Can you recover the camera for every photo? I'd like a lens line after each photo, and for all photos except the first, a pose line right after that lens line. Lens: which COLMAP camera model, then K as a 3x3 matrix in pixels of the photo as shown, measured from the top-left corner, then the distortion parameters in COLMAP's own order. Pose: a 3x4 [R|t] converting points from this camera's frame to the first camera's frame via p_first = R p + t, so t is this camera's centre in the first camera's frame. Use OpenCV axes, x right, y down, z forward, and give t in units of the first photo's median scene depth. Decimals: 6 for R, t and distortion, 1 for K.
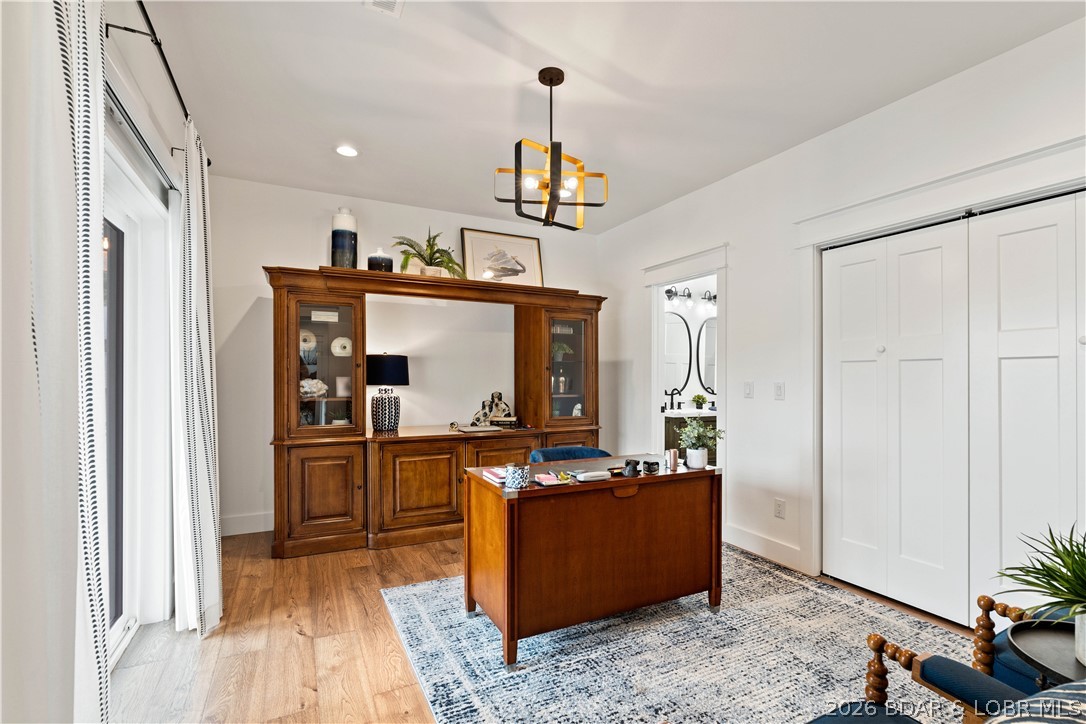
lens RADIAL K [[495.5, 0, 543.0], [0, 495.5, 362.0], [0, 0, 1]] dist [-0.002072, 0.000513]
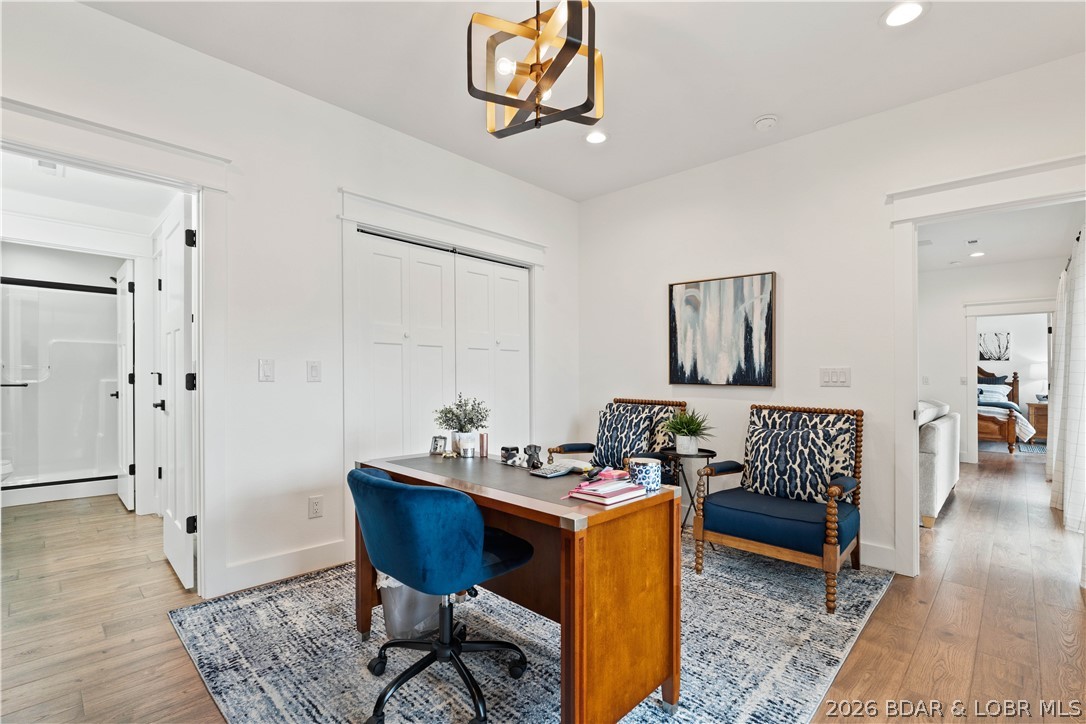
lens RADIAL K [[494.3, 0, 539.2], [0, 494.3, 374.1], [0, 0, 1]] dist [-0.008525, -0.000297]
pose [[-0.337740, -0.003486, 0.941233, -0.543838], [-0.032791, 0.999430, -0.008065, 0.066485], [-0.940668, -0.033588, -0.337661, 1.089366]]
